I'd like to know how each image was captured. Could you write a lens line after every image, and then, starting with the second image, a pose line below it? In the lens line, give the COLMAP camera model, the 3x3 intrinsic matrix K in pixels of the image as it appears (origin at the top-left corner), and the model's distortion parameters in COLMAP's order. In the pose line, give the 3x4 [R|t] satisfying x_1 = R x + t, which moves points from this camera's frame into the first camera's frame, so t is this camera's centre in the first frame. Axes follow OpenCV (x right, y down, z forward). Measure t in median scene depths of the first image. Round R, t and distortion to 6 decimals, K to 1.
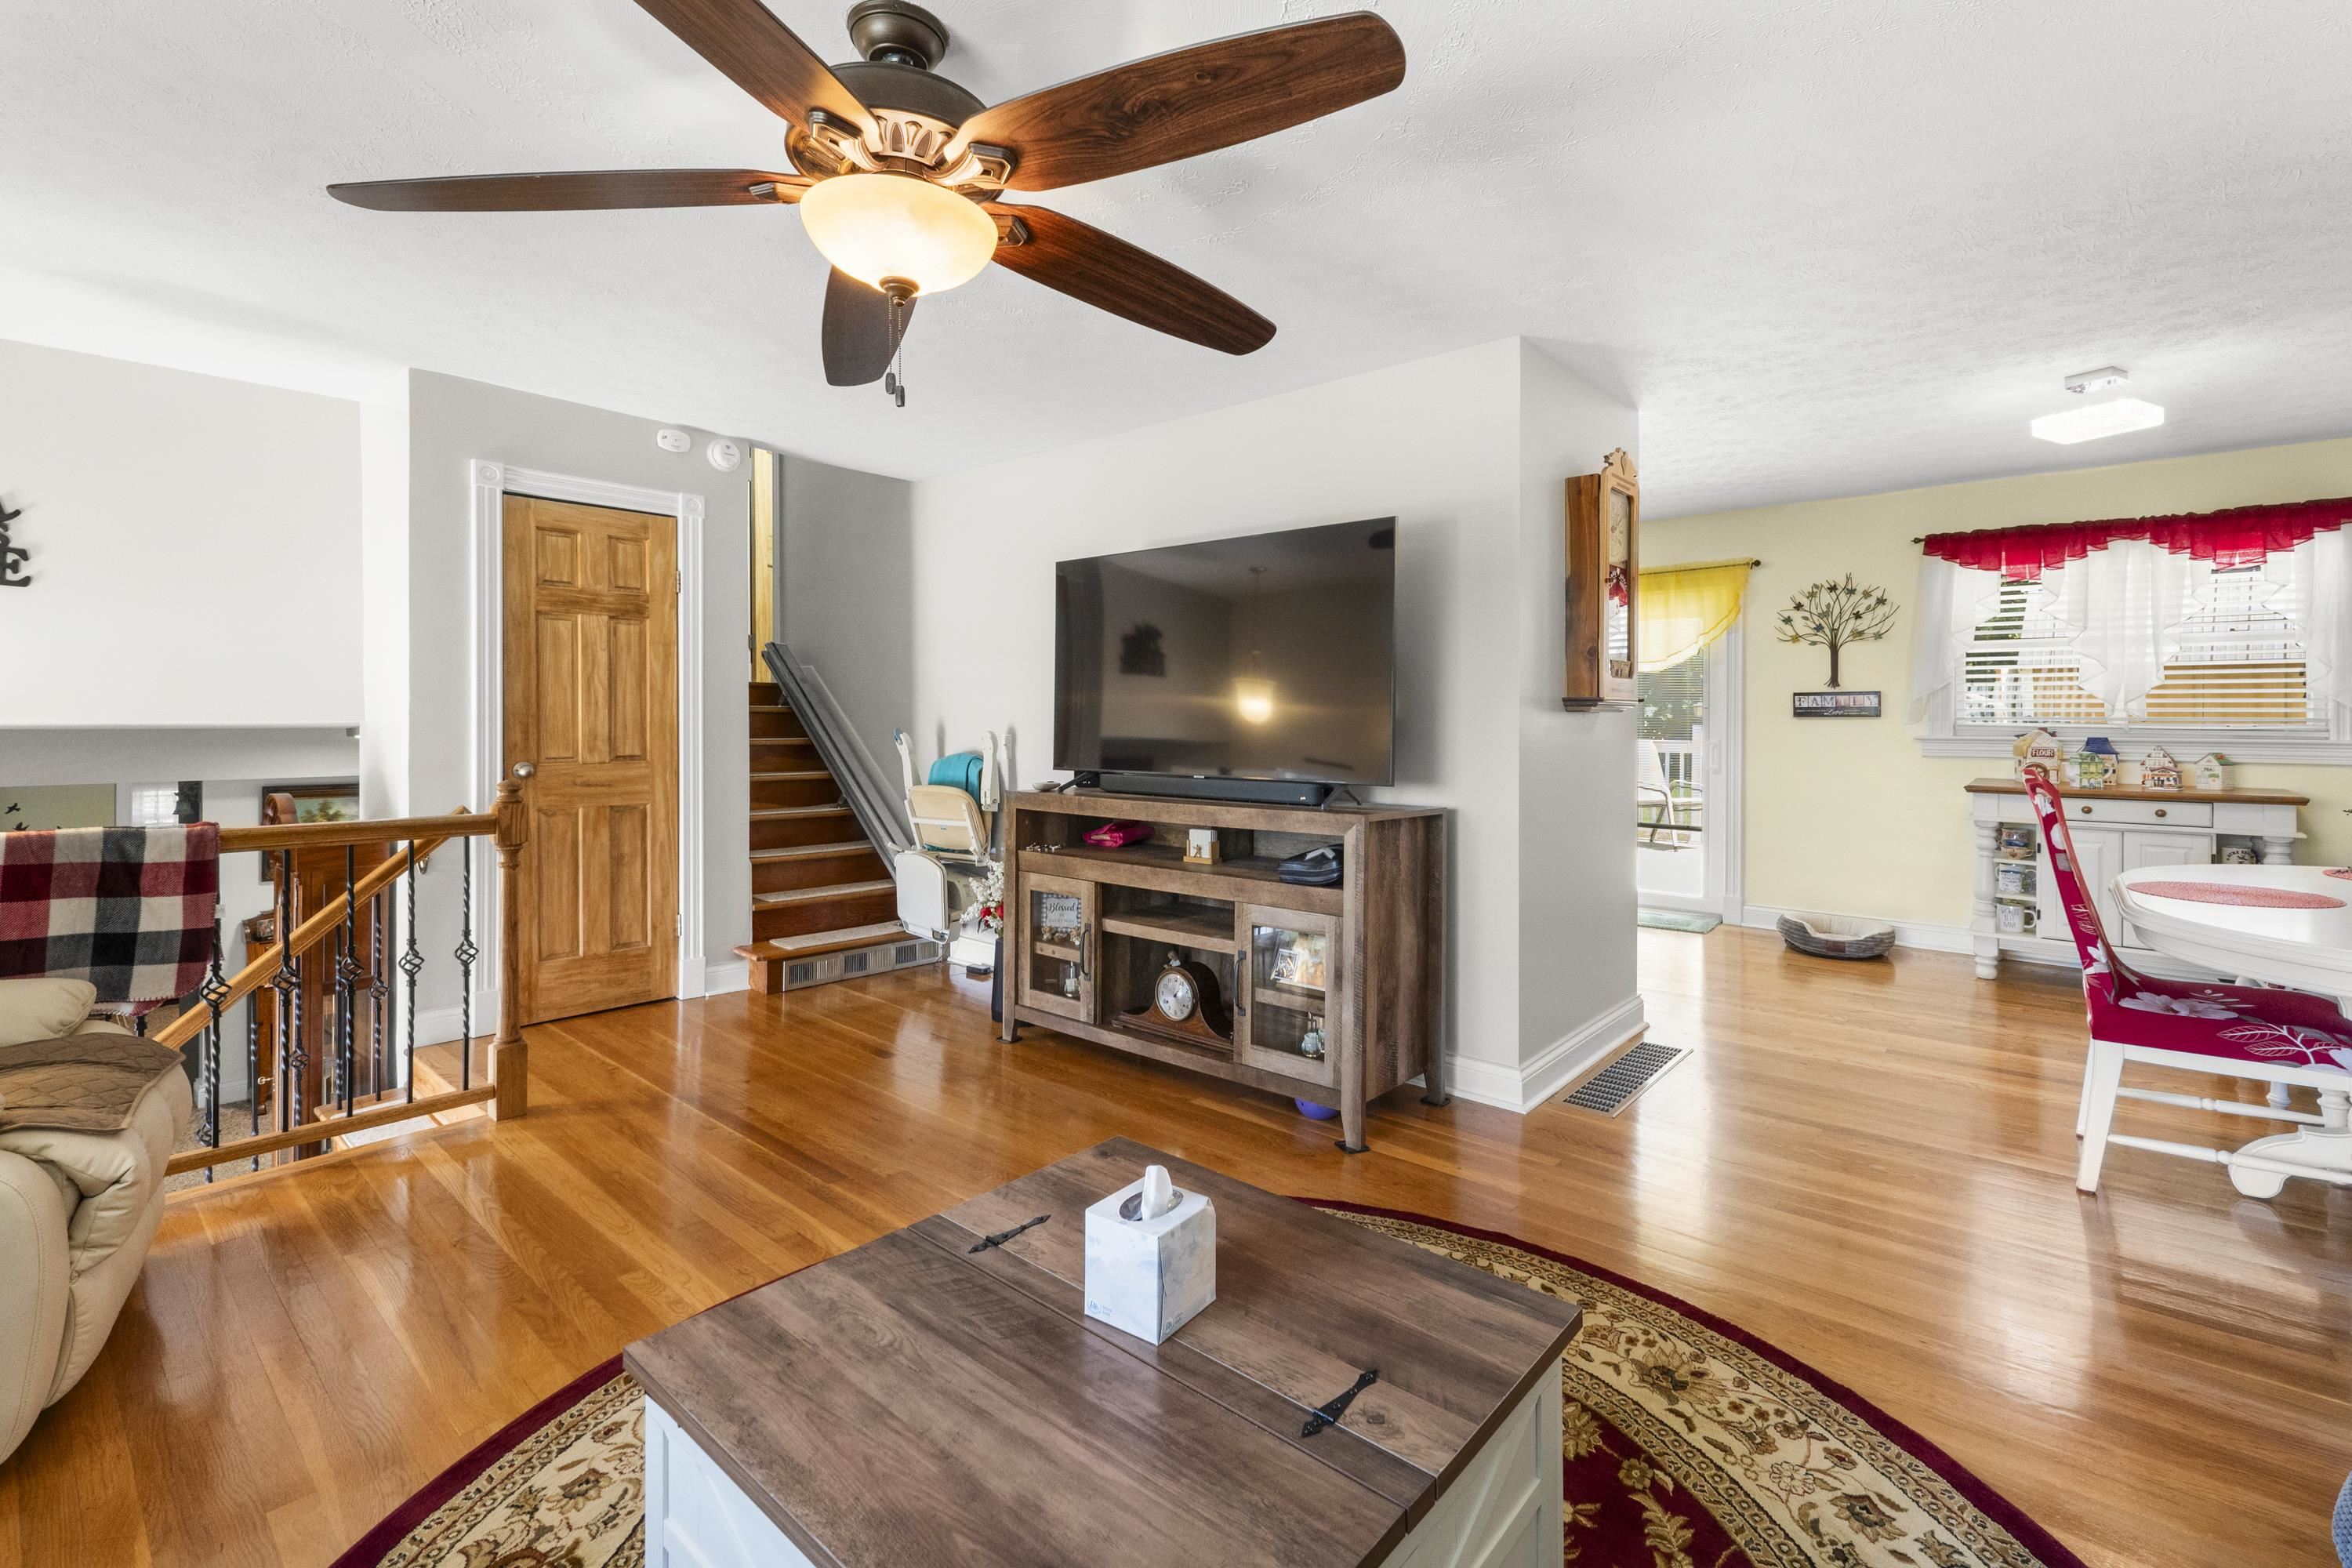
lens RADIAL K [[1028.1, 0, 1134.4], [0, 1028.1, 729.3], [0, 0, 1]] dist [0.009105, -0.000511]
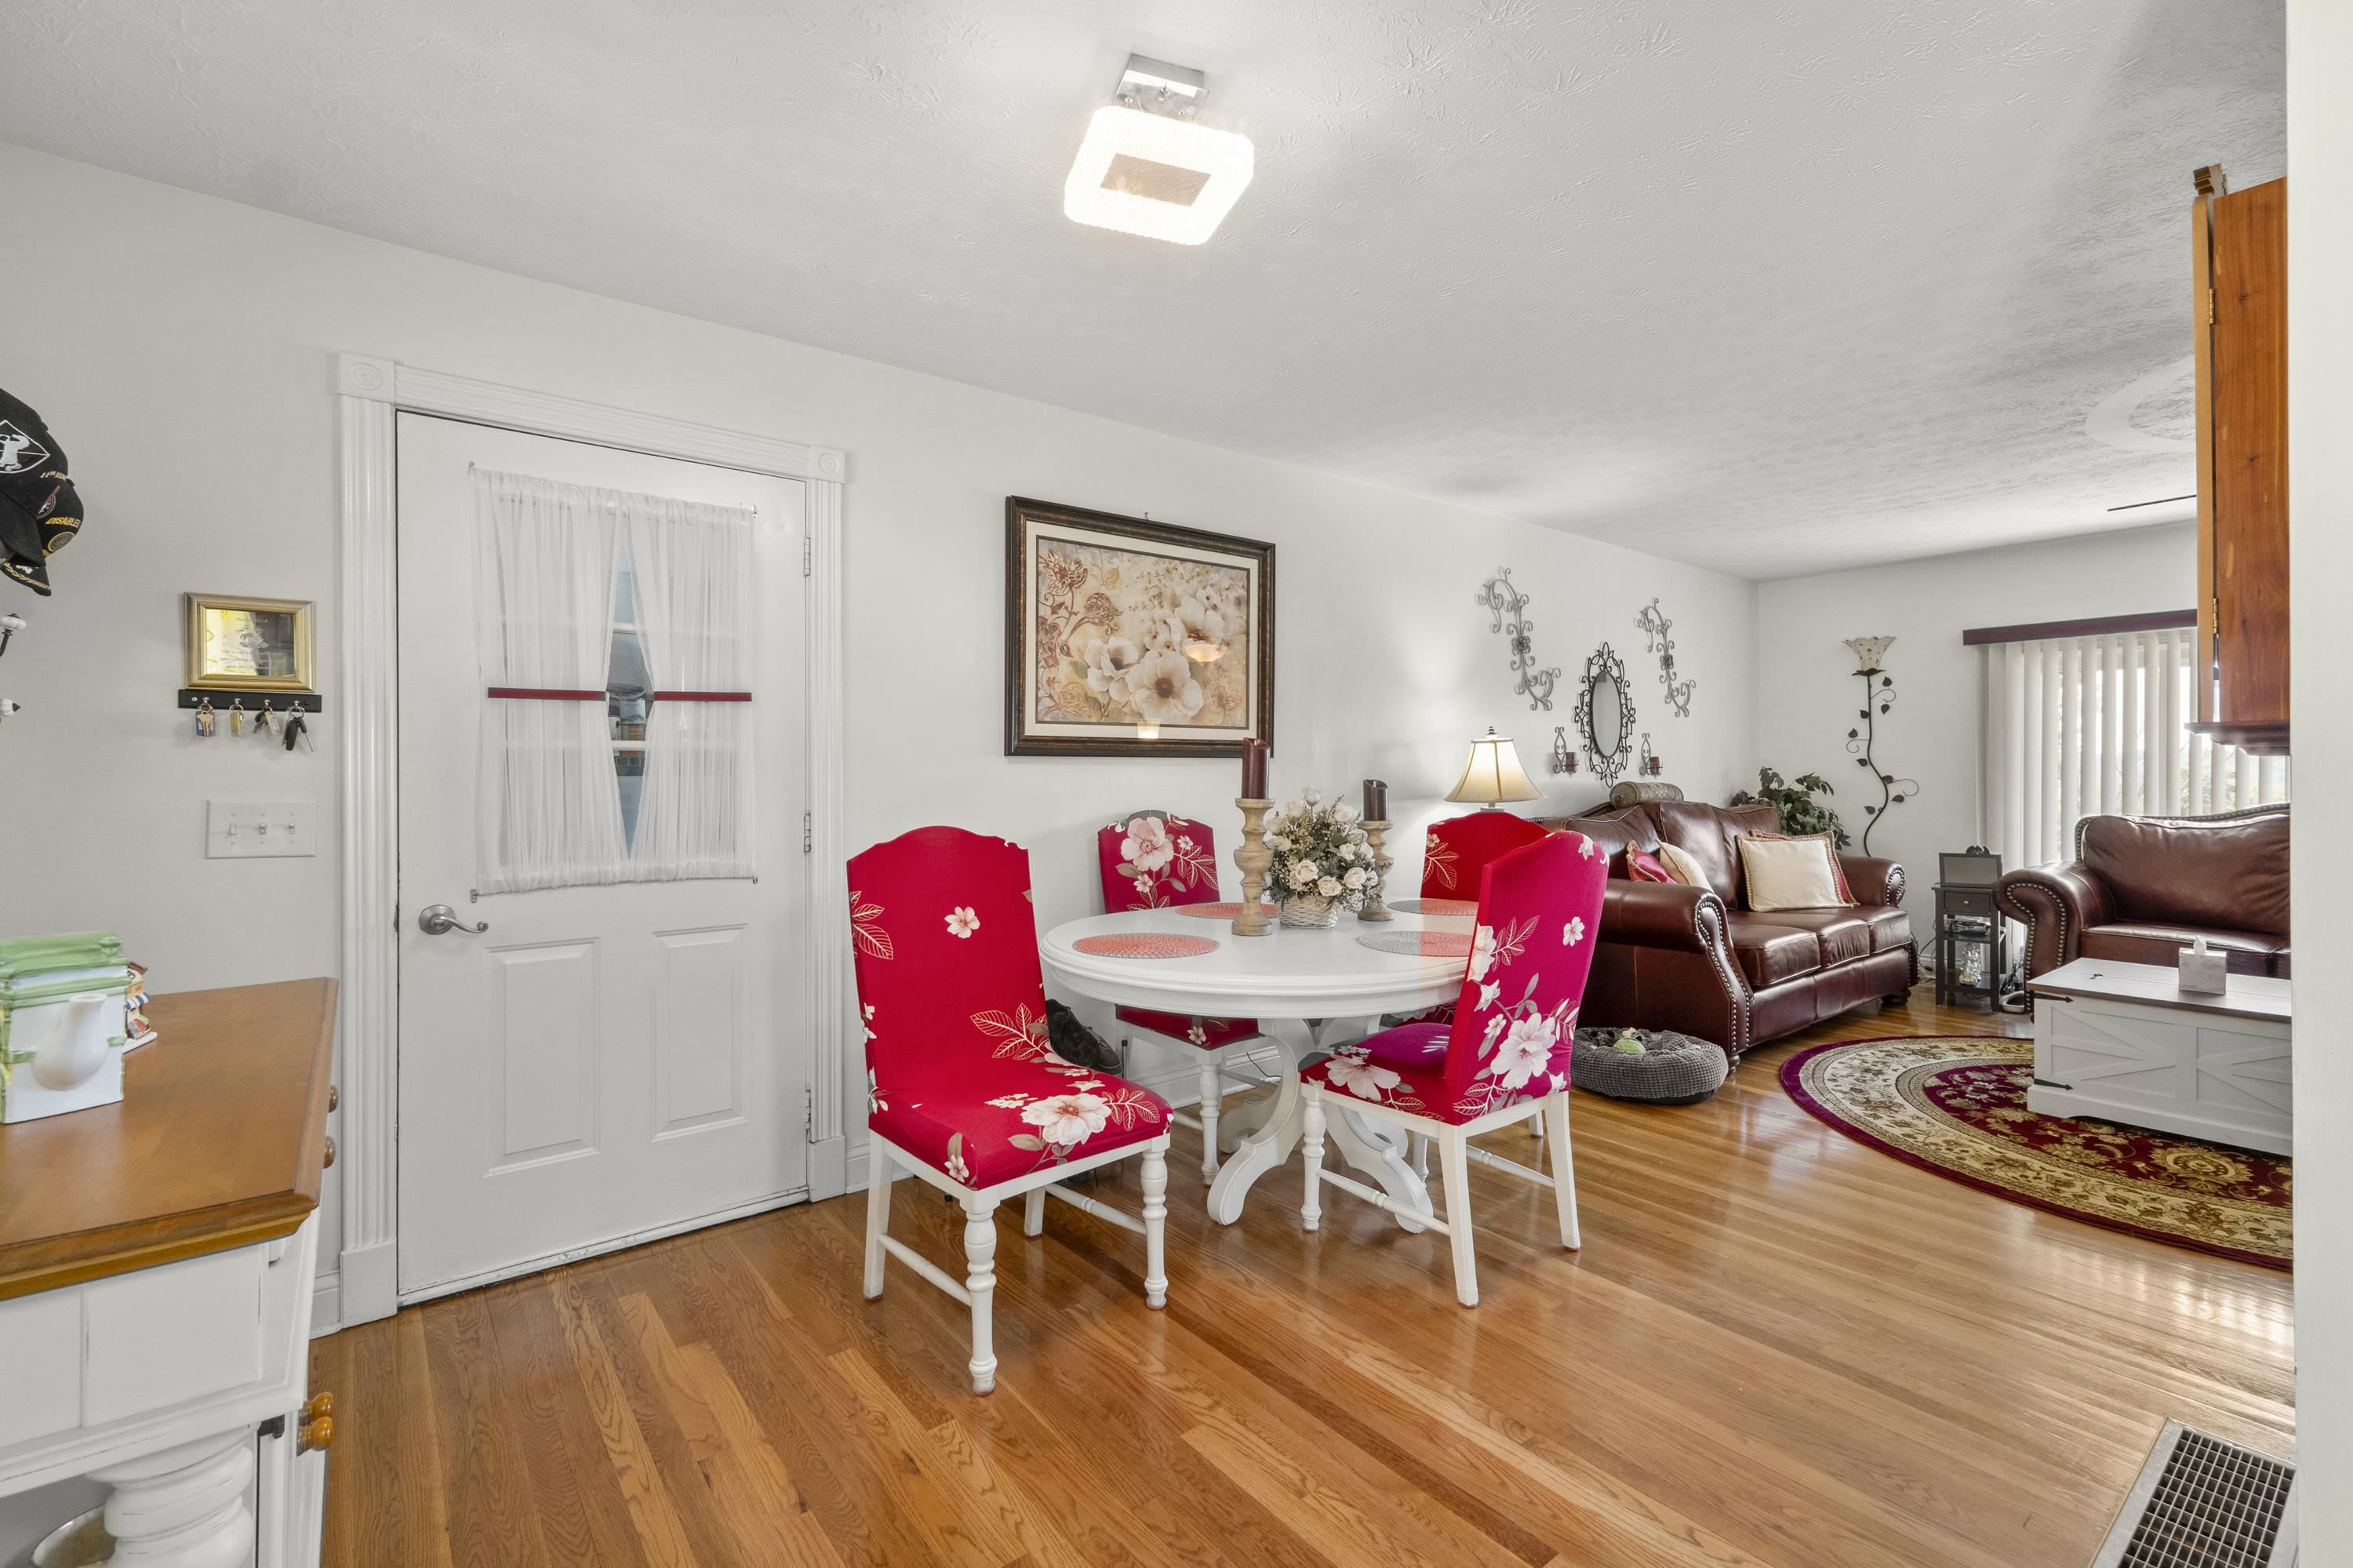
lens RADIAL K [[1028.5, 0, 1180.6], [0, 1028.5, 767.2], [0, 0, 1]] dist [0.009105, -0.000511]
pose [[-0.989322, 0.001600, 0.145737, 0.700716], [0.002906, 0.999957, 0.008750, -0.015452], [-0.145717, 0.009080, -0.989285, 1.250402]]
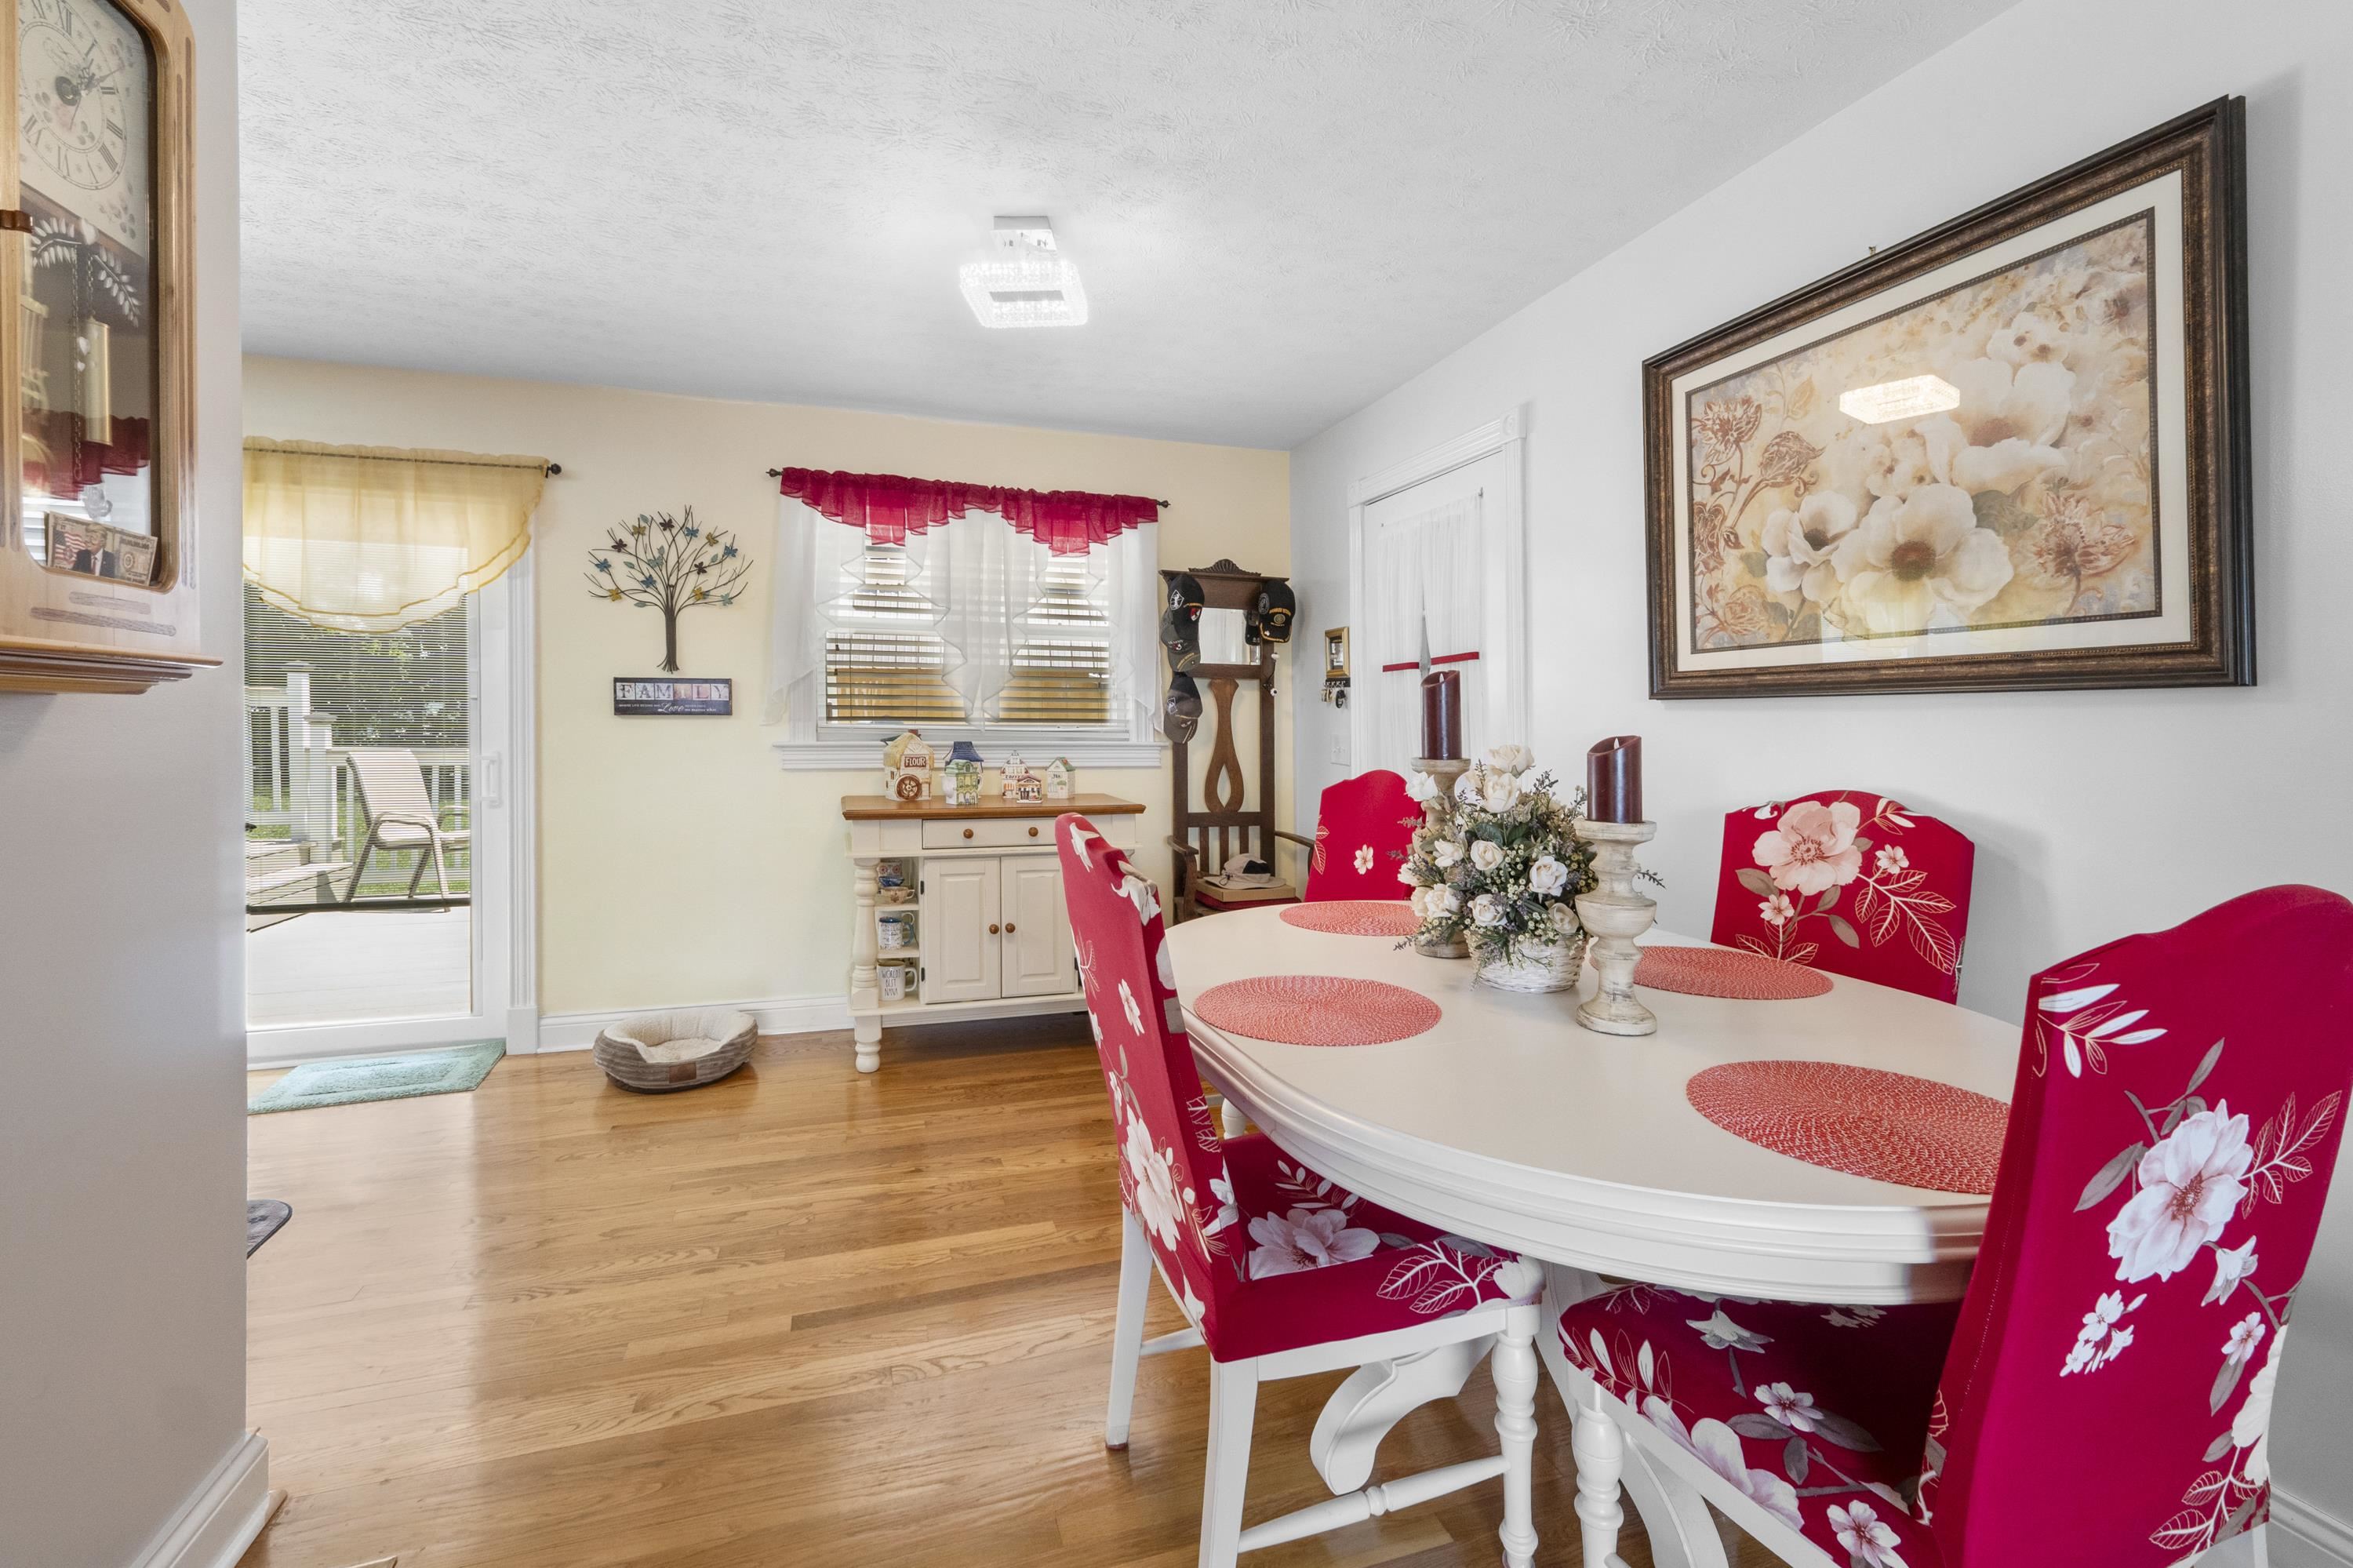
lens RADIAL K [[1028.5, 0, 1160.7], [0, 1028.5, 741.0], [0, 0, 1]] dist [0.009105, -0.000511]
pose [[0.483439, -0.014866, 0.875252, 0.272500], [0.005085, 0.999887, 0.014174, -0.003515], [-0.875363, -0.002402, 0.483459, 0.443537]]
